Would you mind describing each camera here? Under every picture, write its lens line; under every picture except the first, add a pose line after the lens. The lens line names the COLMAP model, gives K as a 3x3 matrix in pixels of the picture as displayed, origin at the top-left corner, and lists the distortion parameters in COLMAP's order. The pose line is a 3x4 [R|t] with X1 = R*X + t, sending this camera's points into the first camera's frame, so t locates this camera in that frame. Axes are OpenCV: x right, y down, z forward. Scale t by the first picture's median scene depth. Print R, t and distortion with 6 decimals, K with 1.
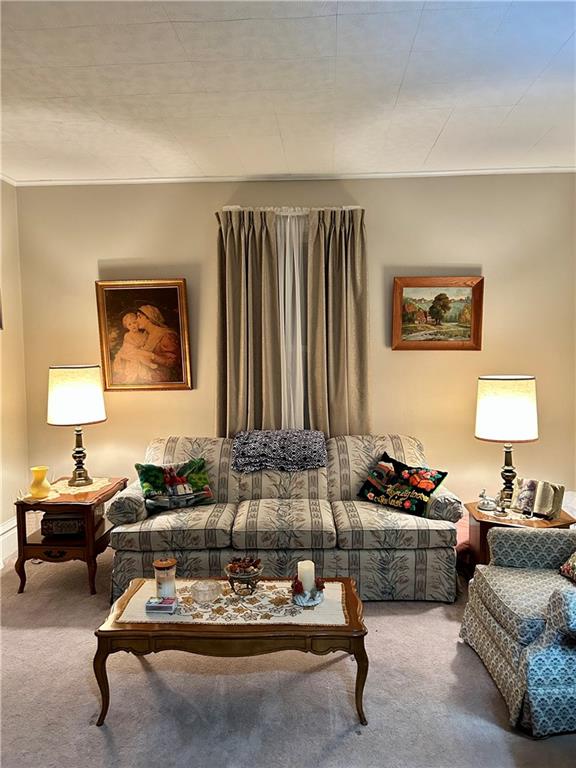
lens RADIAL K [[582.0, 0, 288.0], [0, 582.0, 384.0], [0, 0, 1]] dist [-0.000851, -0.007411]
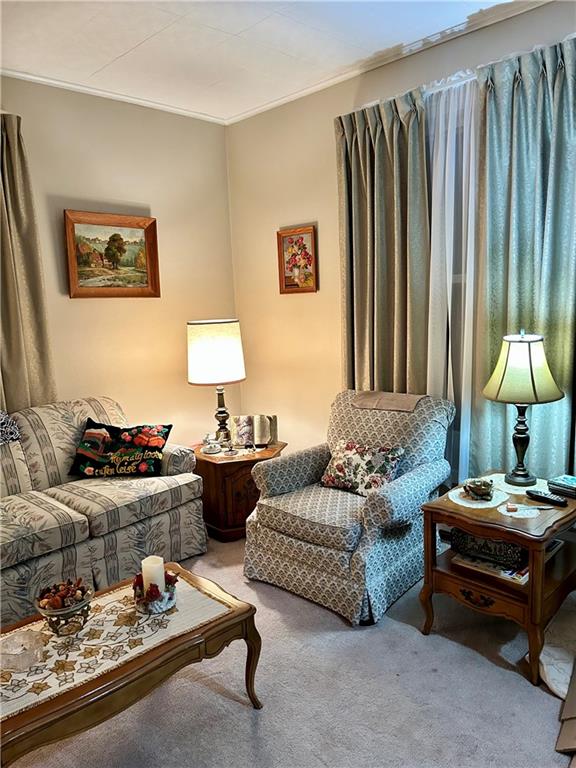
lens RADIAL K [[556.6, 0, 288.3], [0, 556.6, 401.9], [0, 0, 1]] dist [0.003410, -0.001376]
pose [[0.652914, -0.153745, 0.741664, -0.256470], [0.088189, 0.987953, 0.127164, 0.015928], [-0.752280, -0.017621, 0.658608, 0.250365]]
